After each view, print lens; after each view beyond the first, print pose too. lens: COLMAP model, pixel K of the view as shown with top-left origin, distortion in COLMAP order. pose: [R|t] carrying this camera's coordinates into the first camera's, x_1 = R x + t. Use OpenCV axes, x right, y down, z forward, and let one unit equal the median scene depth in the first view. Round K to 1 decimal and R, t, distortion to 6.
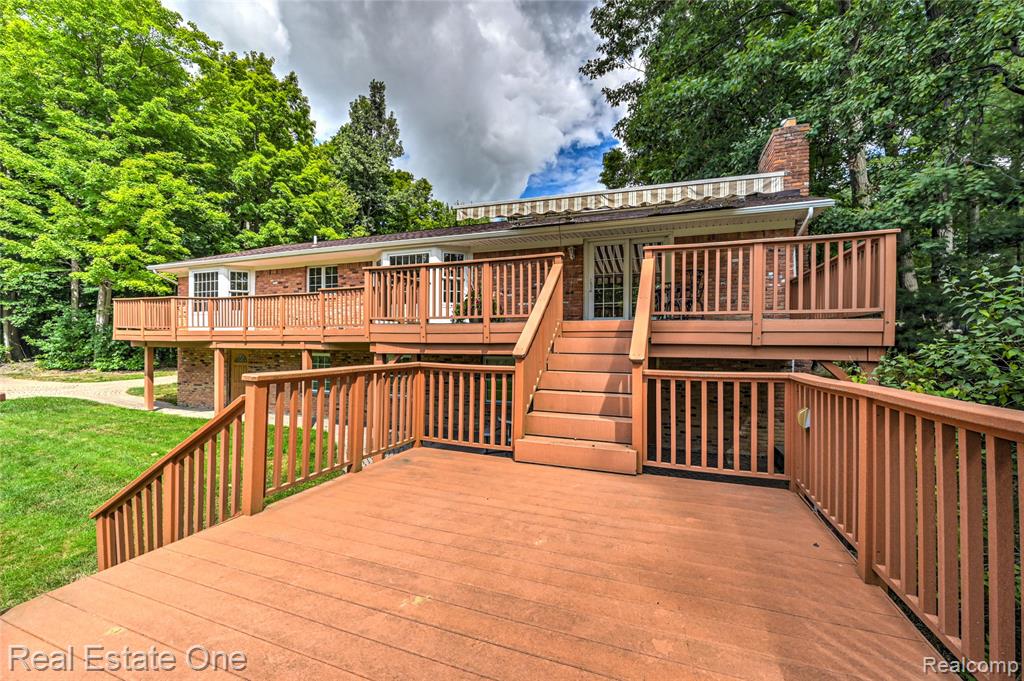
lens RADIAL K [[406.6, 0, 512.0], [0, 406.6, 340.5], [0, 0, 1]] dist [0.000593, 0.000031]
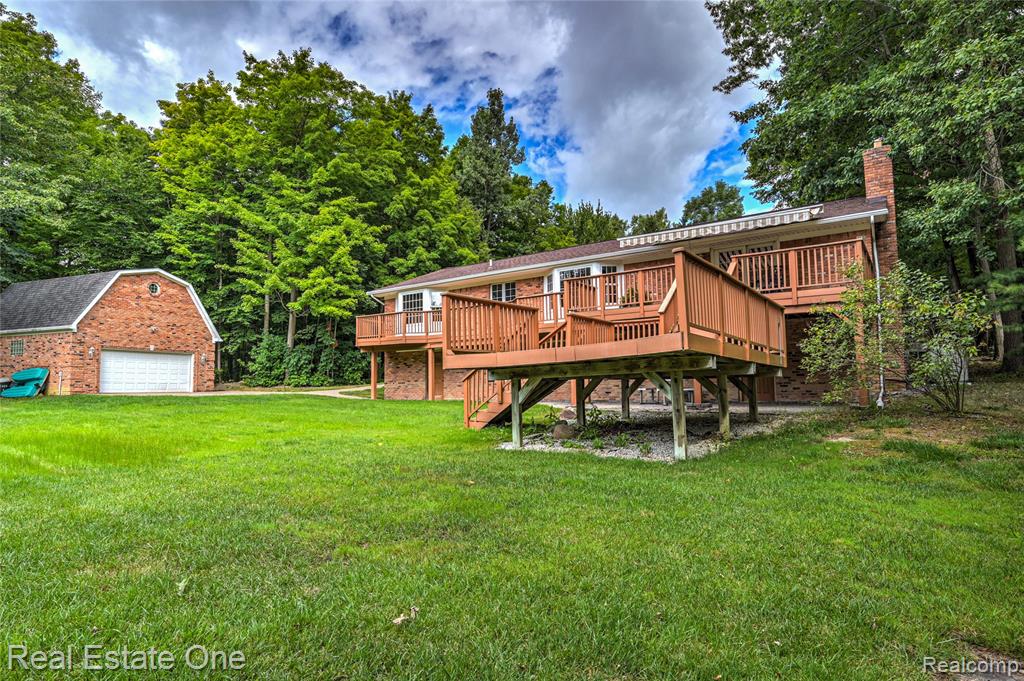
lens RADIAL K [[554.1, 0, 511.1], [0, 554.1, 354.6], [0, 0, 1]] dist [-0.001260, 0.000271]
pose [[0.968057, -0.034236, -0.248380, -0.006546], [0.023198, 0.998615, -0.047231, 0.076734], [0.249653, 0.039961, 0.967510, -0.409668]]
